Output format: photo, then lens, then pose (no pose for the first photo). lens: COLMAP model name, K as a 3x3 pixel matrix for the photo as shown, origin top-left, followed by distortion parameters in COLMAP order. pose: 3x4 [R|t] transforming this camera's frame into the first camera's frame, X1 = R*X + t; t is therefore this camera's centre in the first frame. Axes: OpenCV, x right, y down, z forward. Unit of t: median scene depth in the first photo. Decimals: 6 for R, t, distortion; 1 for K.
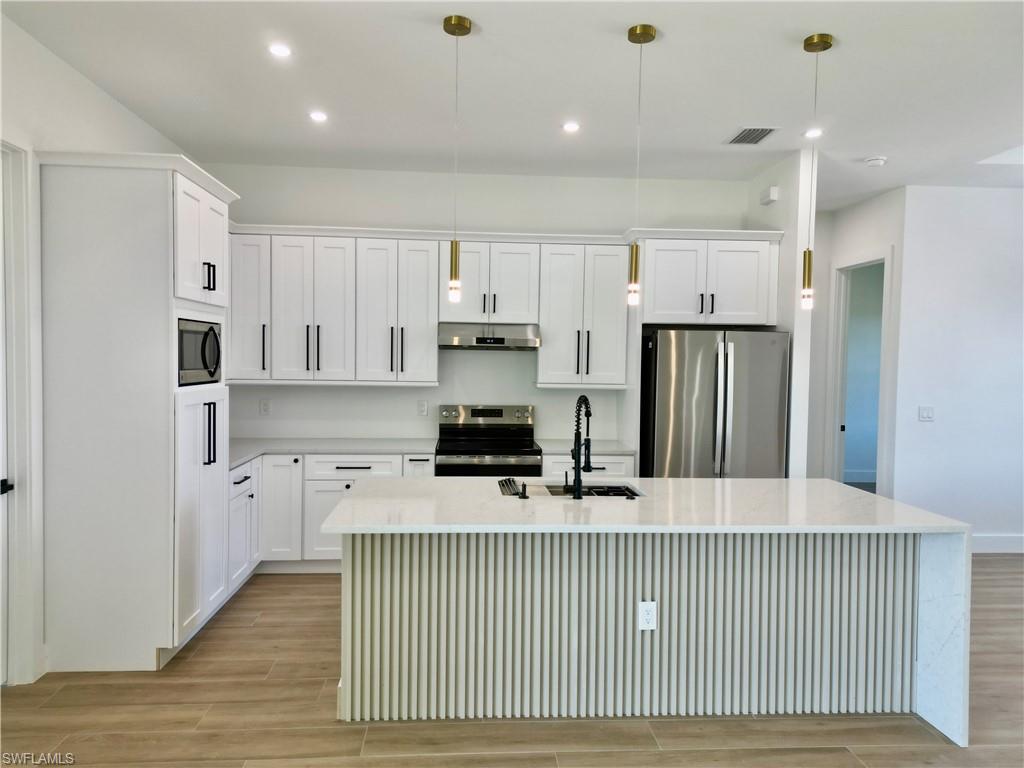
lens RADIAL K [[718.4, 0, 508.3], [0, 718.4, 383.2], [0, 0, 1]] dist [0.061475, -0.040652]
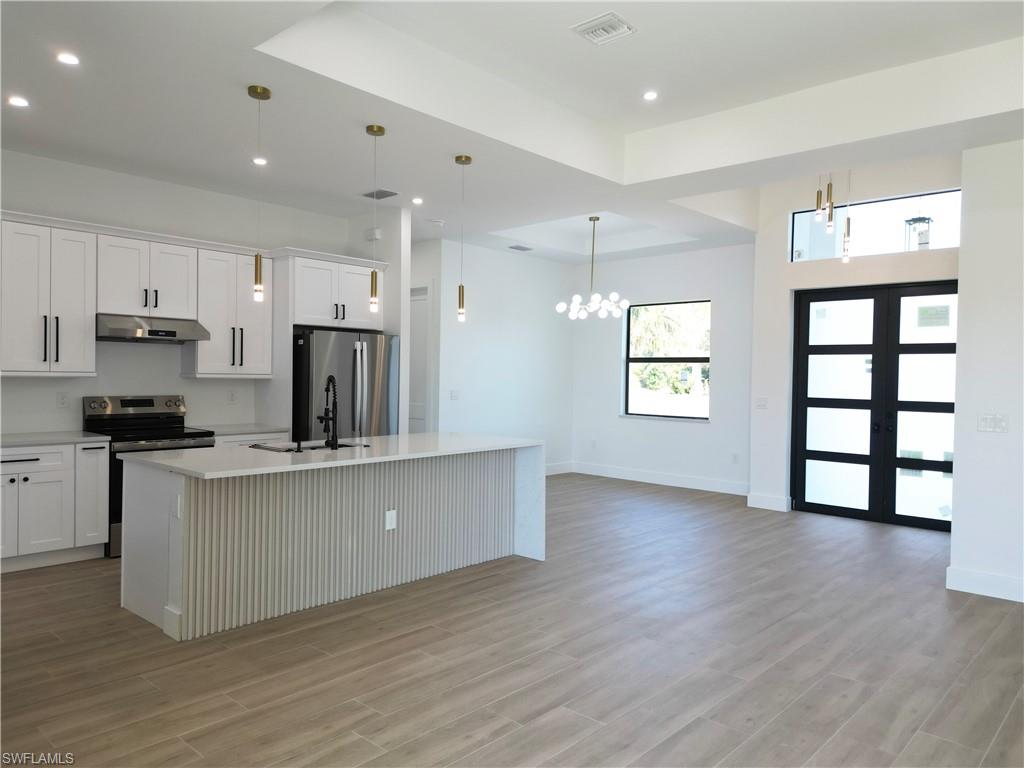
lens RADIAL K [[718.4, 0, 517.9], [0, 718.4, 384.7], [0, 0, 1]] dist [0.061475, -0.040652]
pose [[0.721114, -0.013421, 0.692686, -0.399550], [0.019317, 0.999813, -0.000737, 0.028990], [-0.692547, 0.013912, 0.721239, -0.162301]]
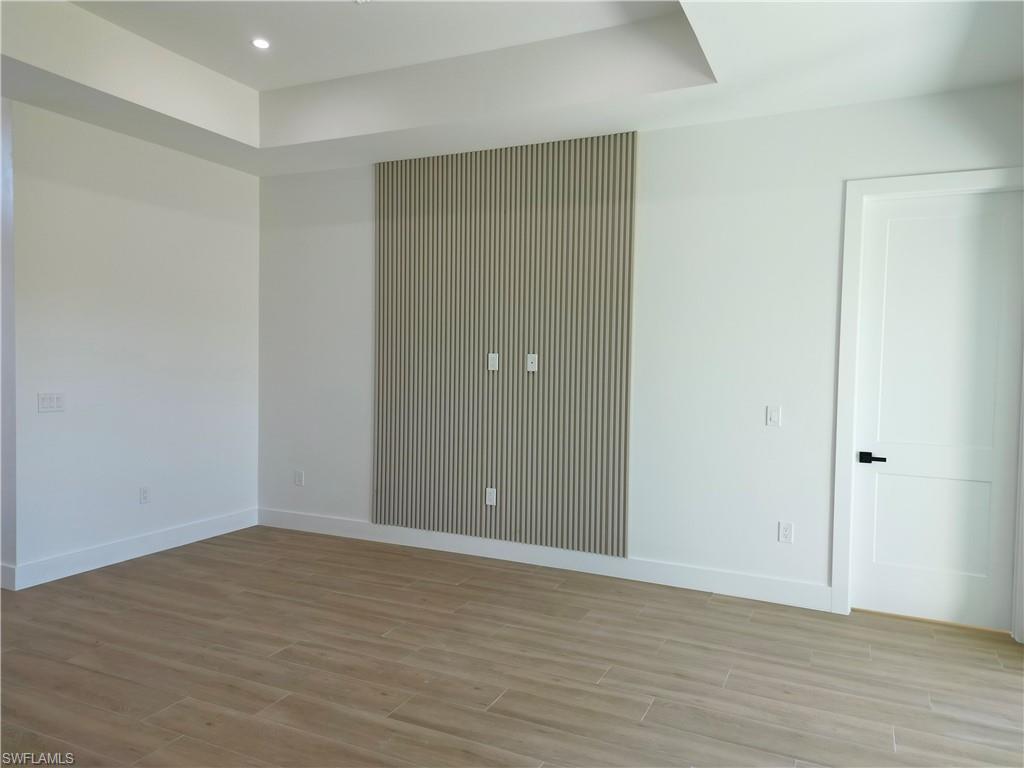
lens RADIAL K [[718.4, 0, 512.3], [0, 718.4, 379.5], [0, 0, 1]] dist [0.061475, -0.040652]
pose [[-0.868099, -0.044832, 0.494363, -0.250123], [-0.011959, 0.997513, 0.069460, -0.009816], [-0.496248, 0.054386, -0.866476, 0.606812]]
